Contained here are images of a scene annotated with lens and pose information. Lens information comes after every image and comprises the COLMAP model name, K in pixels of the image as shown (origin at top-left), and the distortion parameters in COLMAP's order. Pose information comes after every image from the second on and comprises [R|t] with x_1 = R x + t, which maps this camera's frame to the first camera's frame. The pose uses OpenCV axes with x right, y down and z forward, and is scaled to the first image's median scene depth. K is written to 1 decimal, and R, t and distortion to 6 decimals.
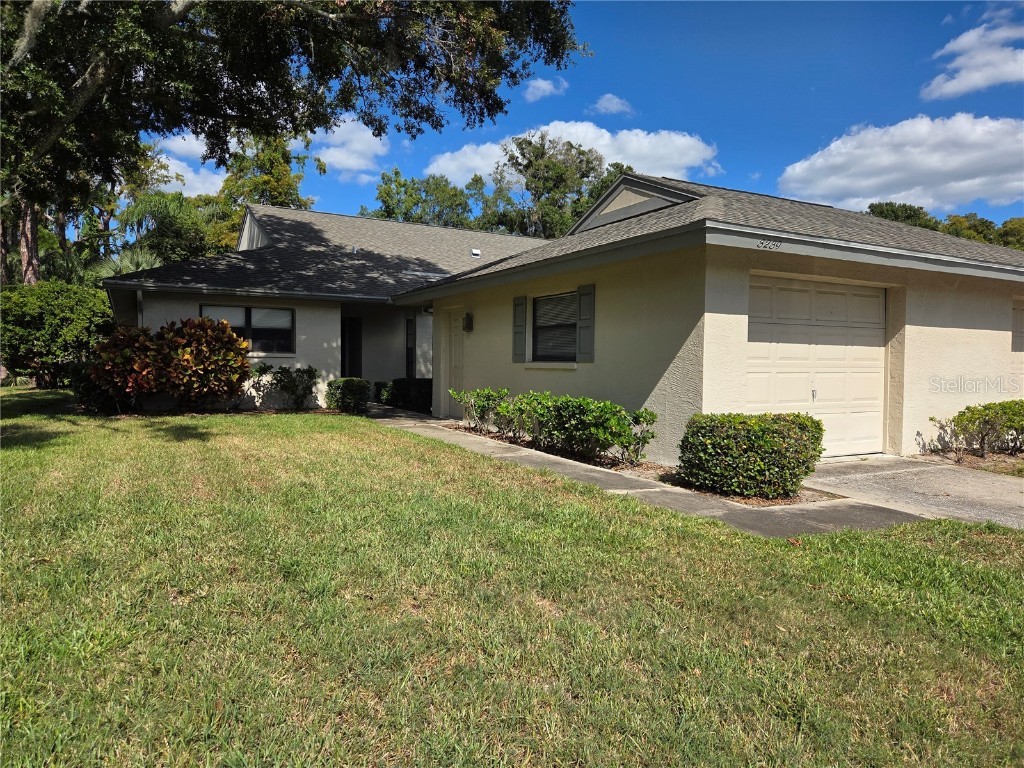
lens RADIAL K [[690.0, 0, 513.8], [0, 690.0, 381.9], [0, 0, 1]] dist [0.055222, -0.038888]
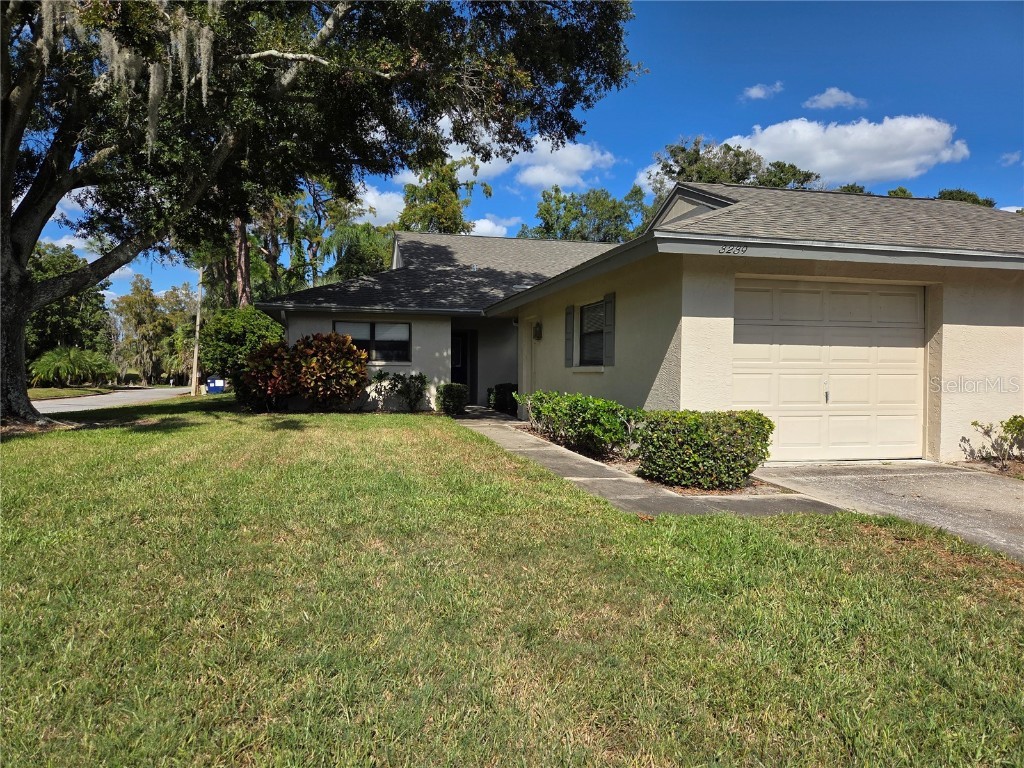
lens RADIAL K [[690.0, 0, 514.3], [0, 690.0, 388.4], [0, 0, 1]] dist [0.055222, -0.038888]
pose [[0.962685, 0.002396, -0.270612, 0.185020], [-0.004405, 0.999967, -0.006817, 0.010771], [0.270587, 0.007755, 0.962664, -0.051715]]
